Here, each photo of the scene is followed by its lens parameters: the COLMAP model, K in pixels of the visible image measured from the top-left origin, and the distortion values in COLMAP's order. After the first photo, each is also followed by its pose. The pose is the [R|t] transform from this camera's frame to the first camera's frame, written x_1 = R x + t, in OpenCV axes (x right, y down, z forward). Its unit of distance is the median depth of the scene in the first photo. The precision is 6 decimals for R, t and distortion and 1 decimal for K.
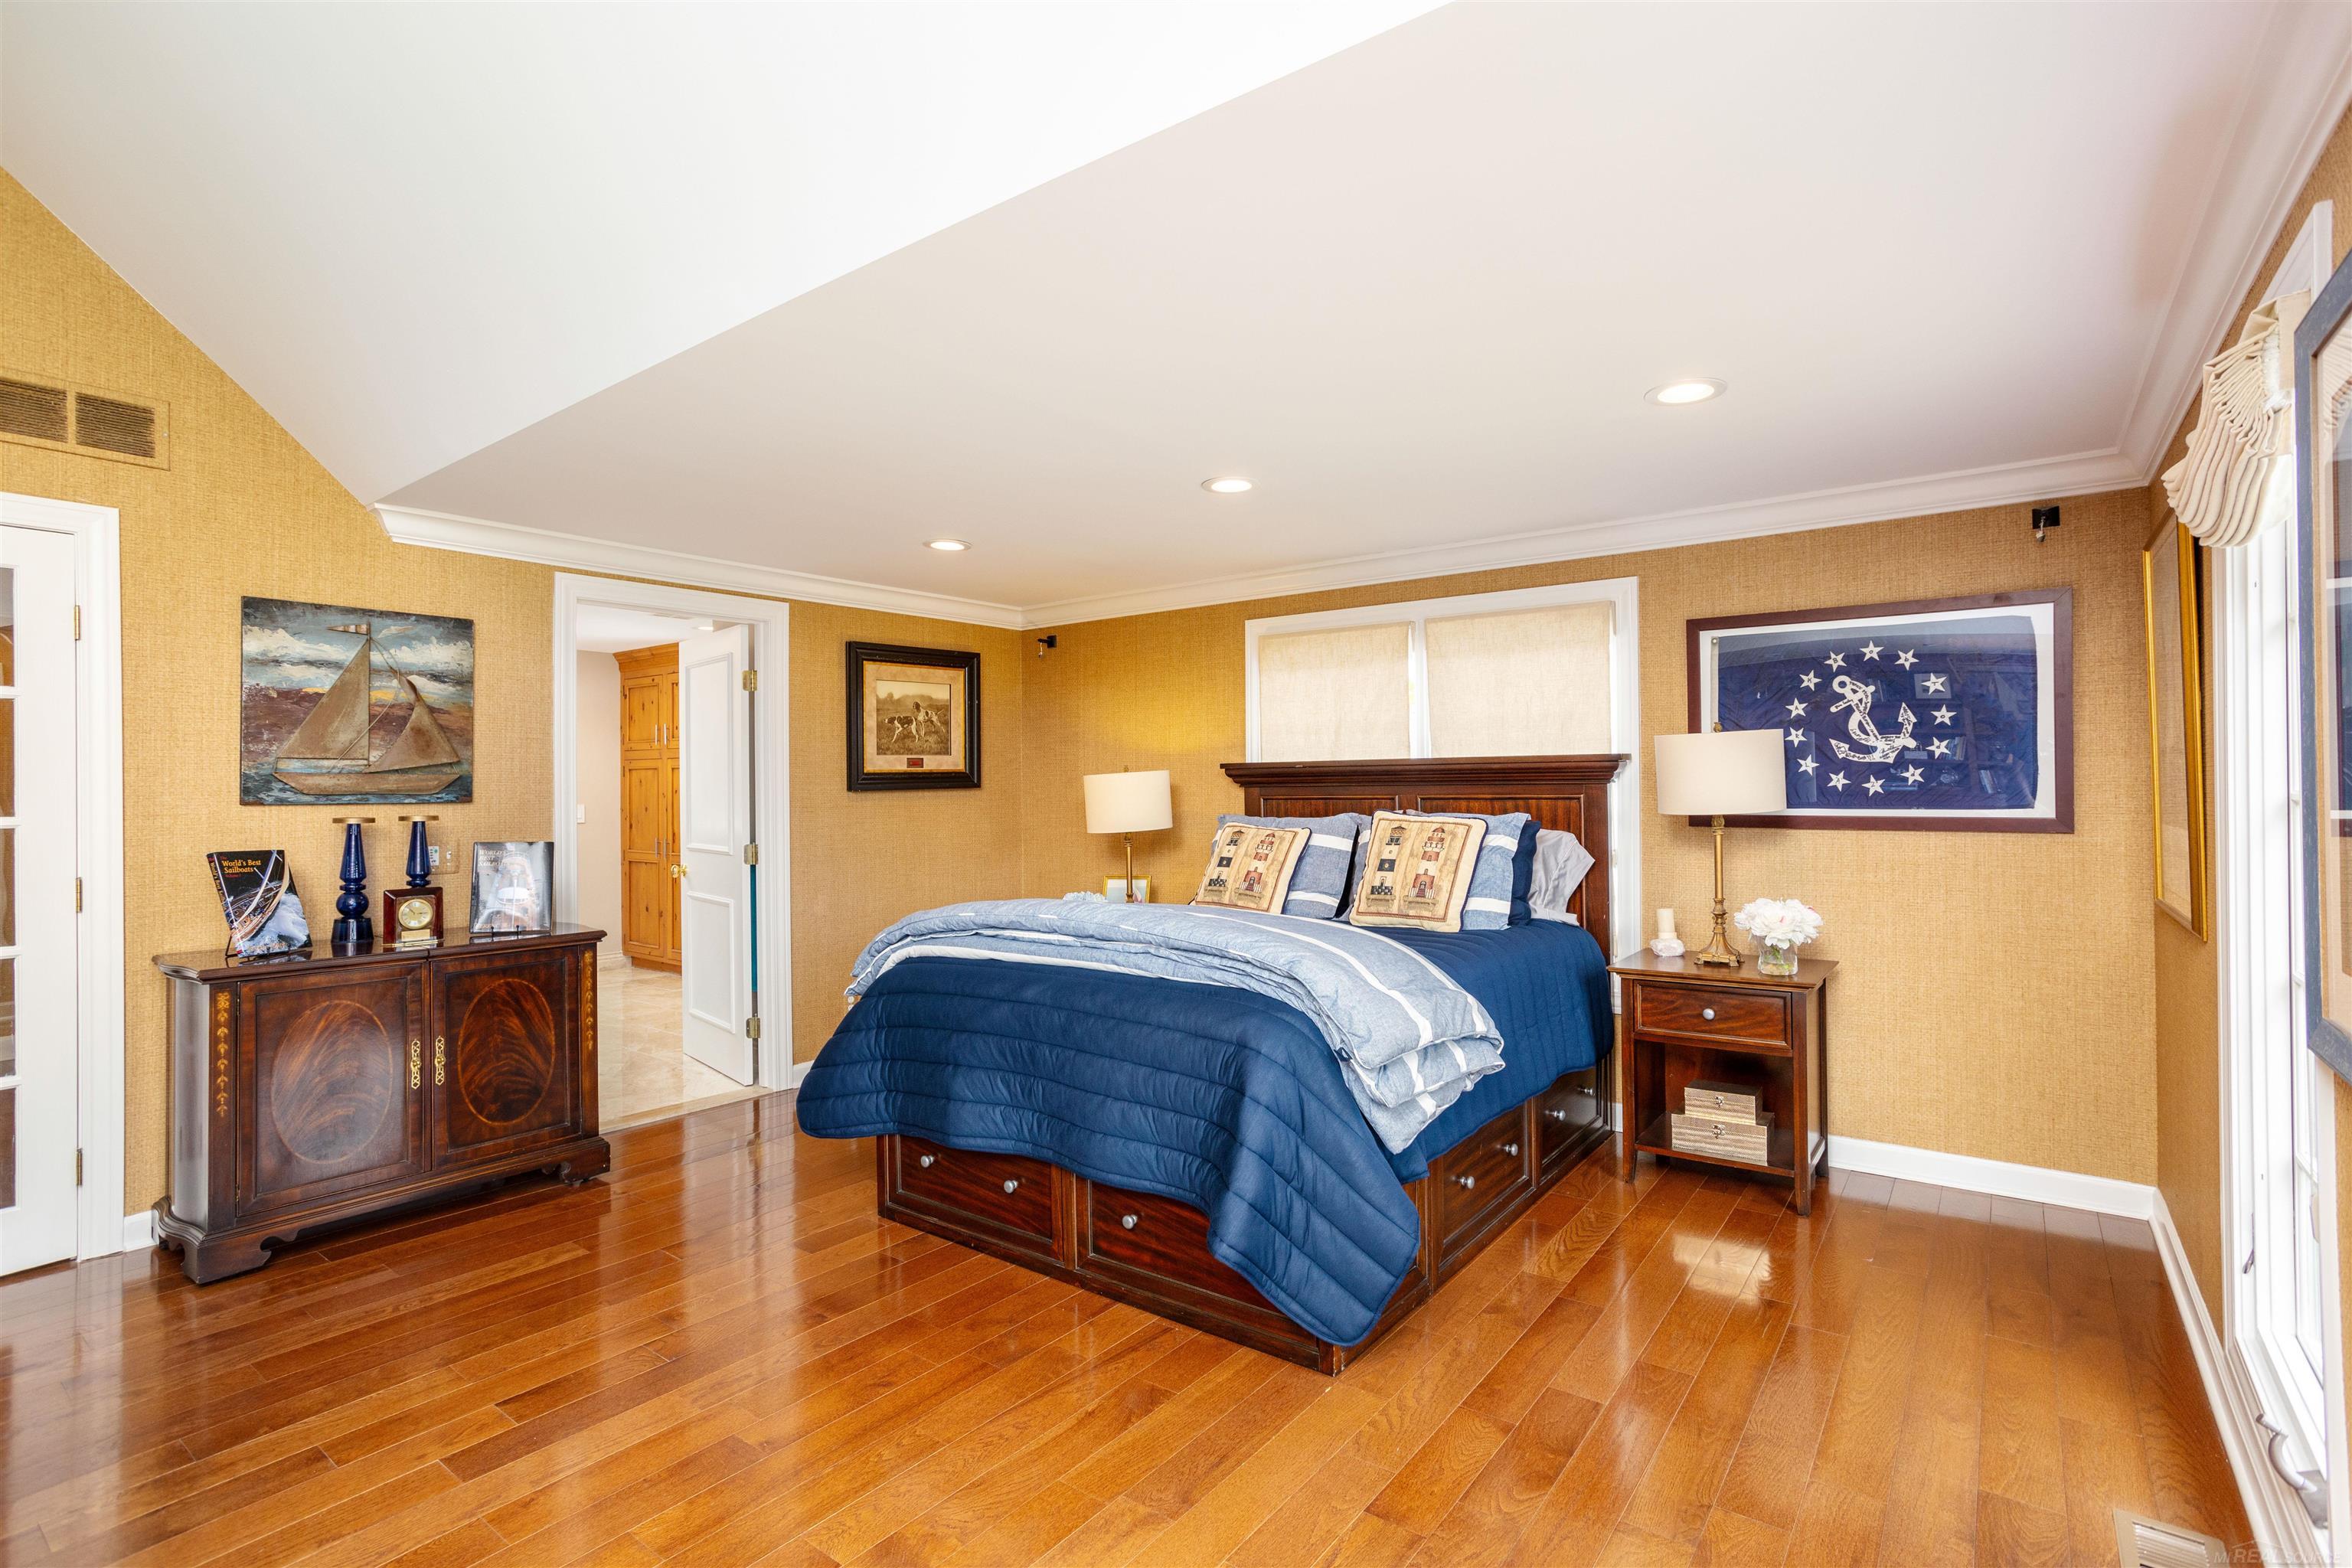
lens RADIAL K [[1120.5, 0, 1176.0], [0, 1120.5, 784.0], [0, 0, 1]] dist [-0.031374, 0.000081]
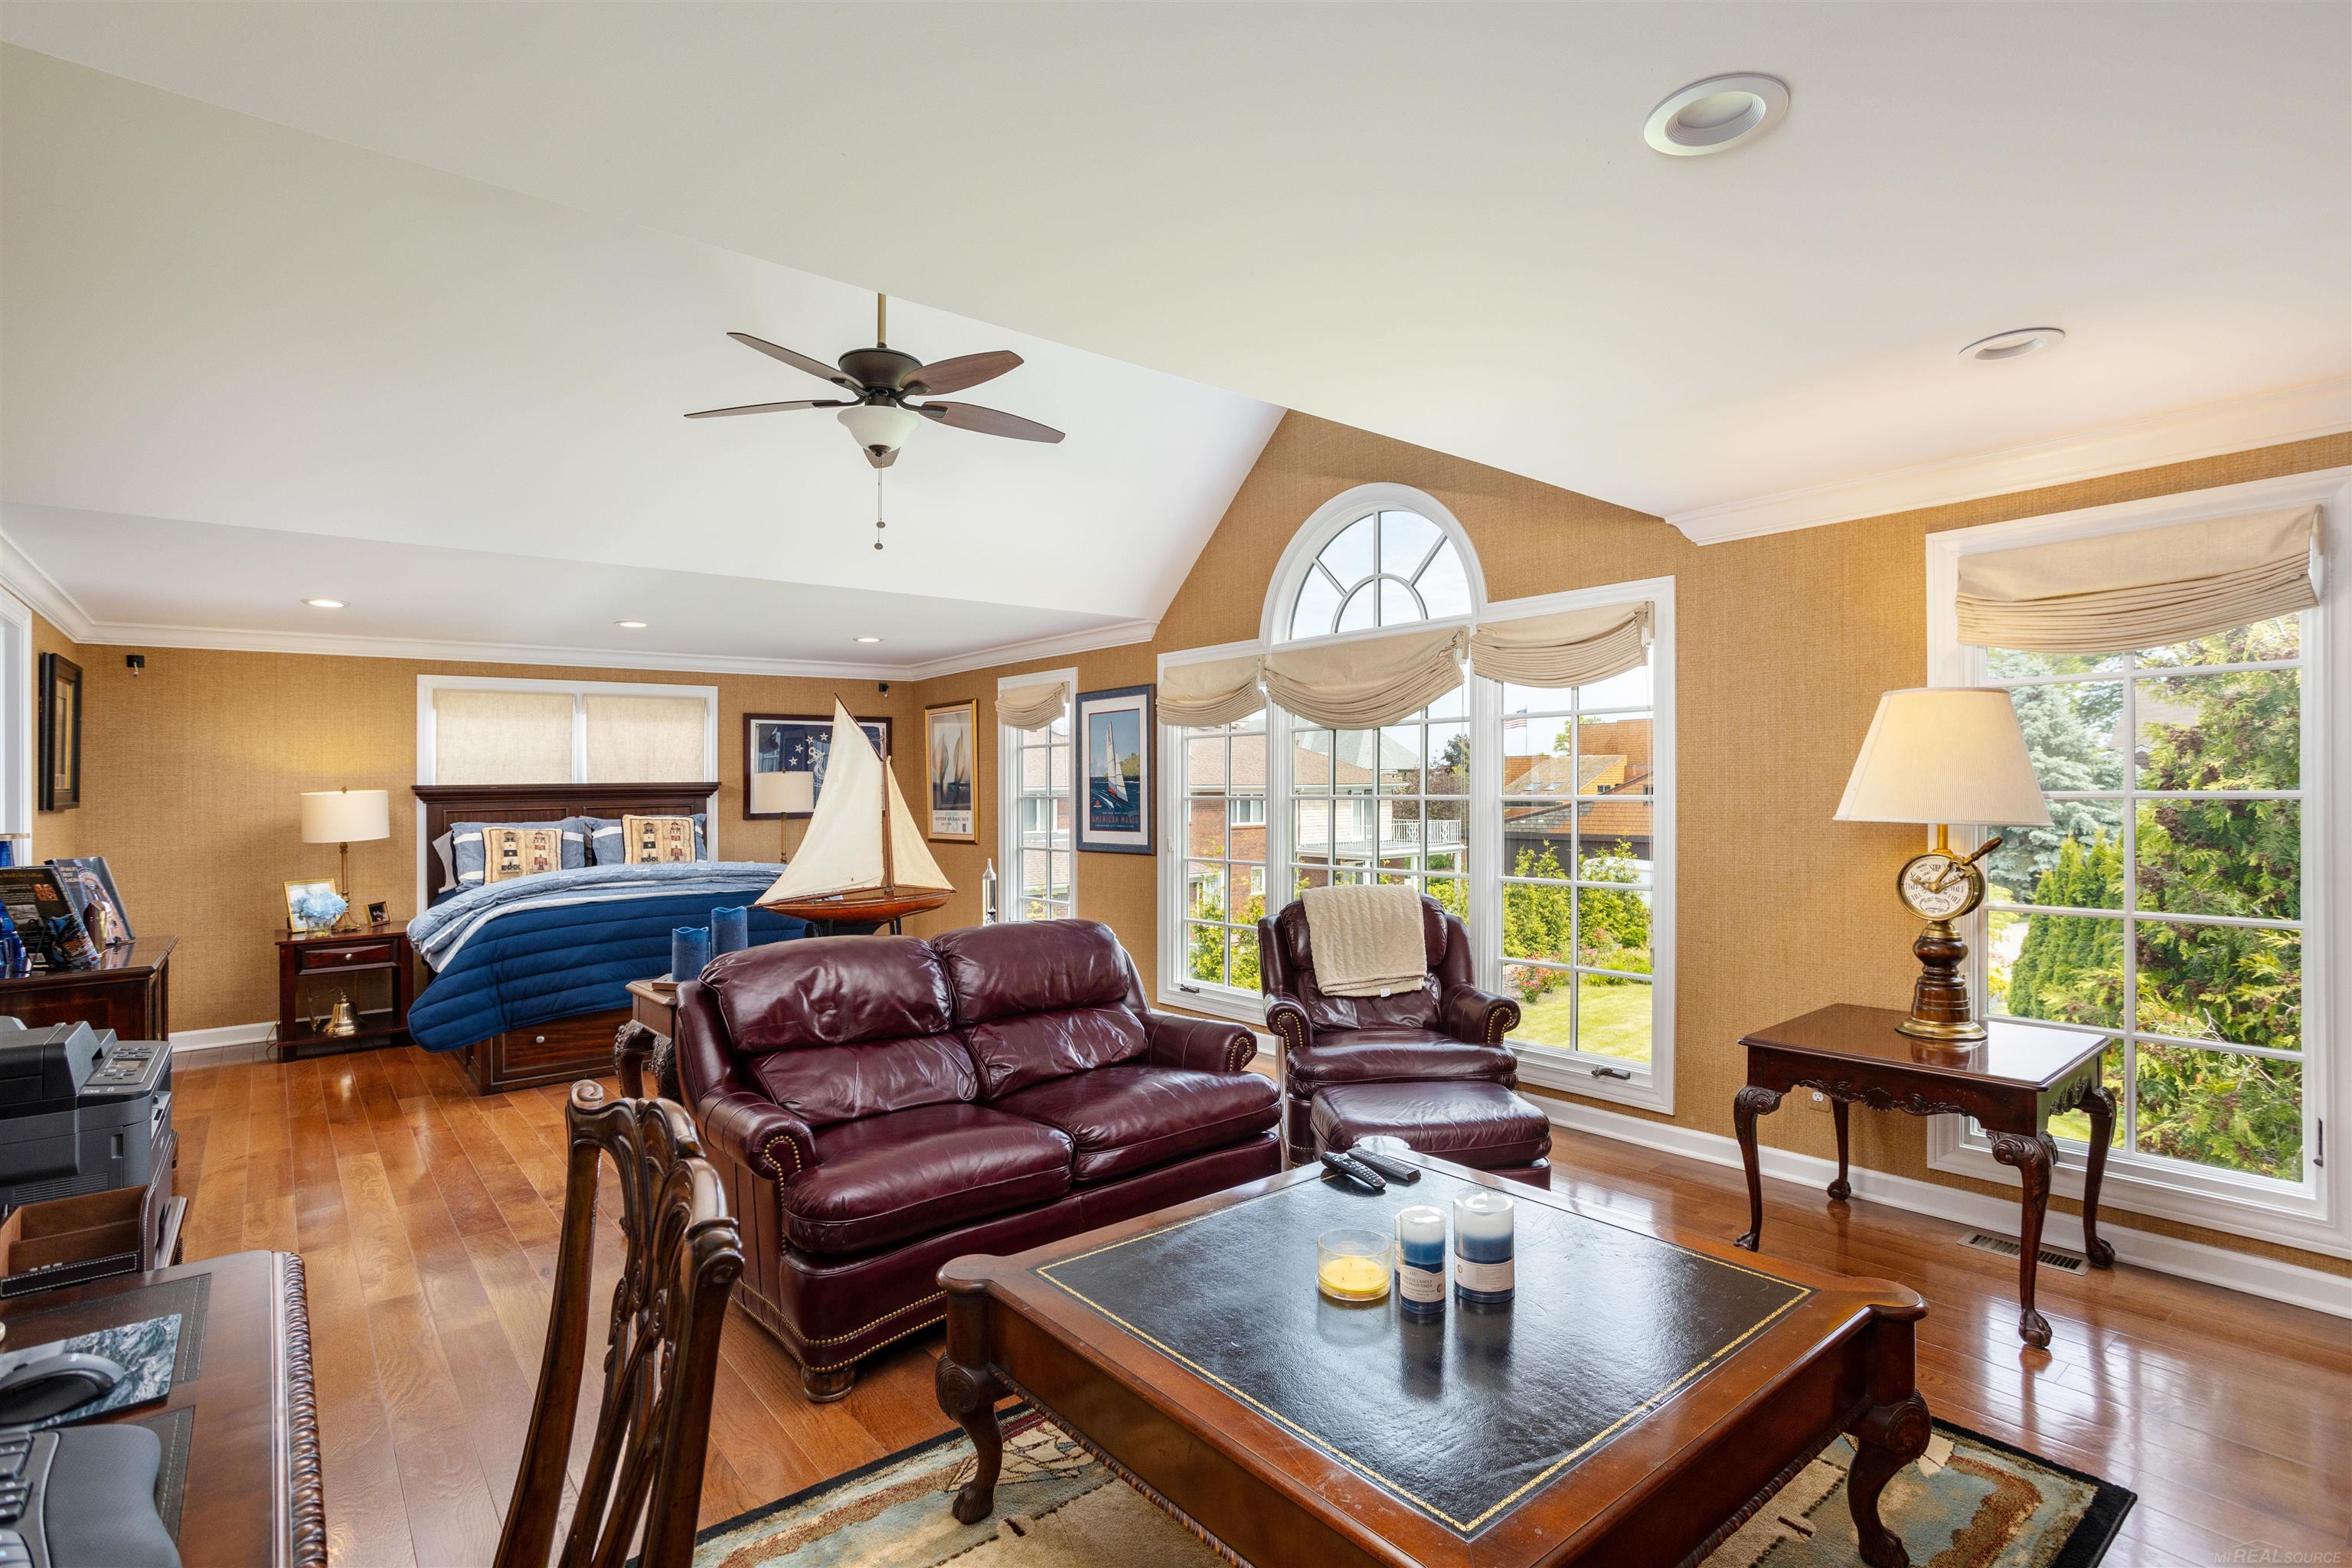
lens RADIAL K [[1150.1, 0, 1171.5], [0, 1150.1, 791.0], [0, 0, 1]] dist [-0.000303, 0.000176]
pose [[0.239954, 0.006278, 0.970764, -1.226584], [0.017925, 0.999780, -0.010896, 0.021615], [-0.970619, 0.020015, 0.239789, -0.186842]]
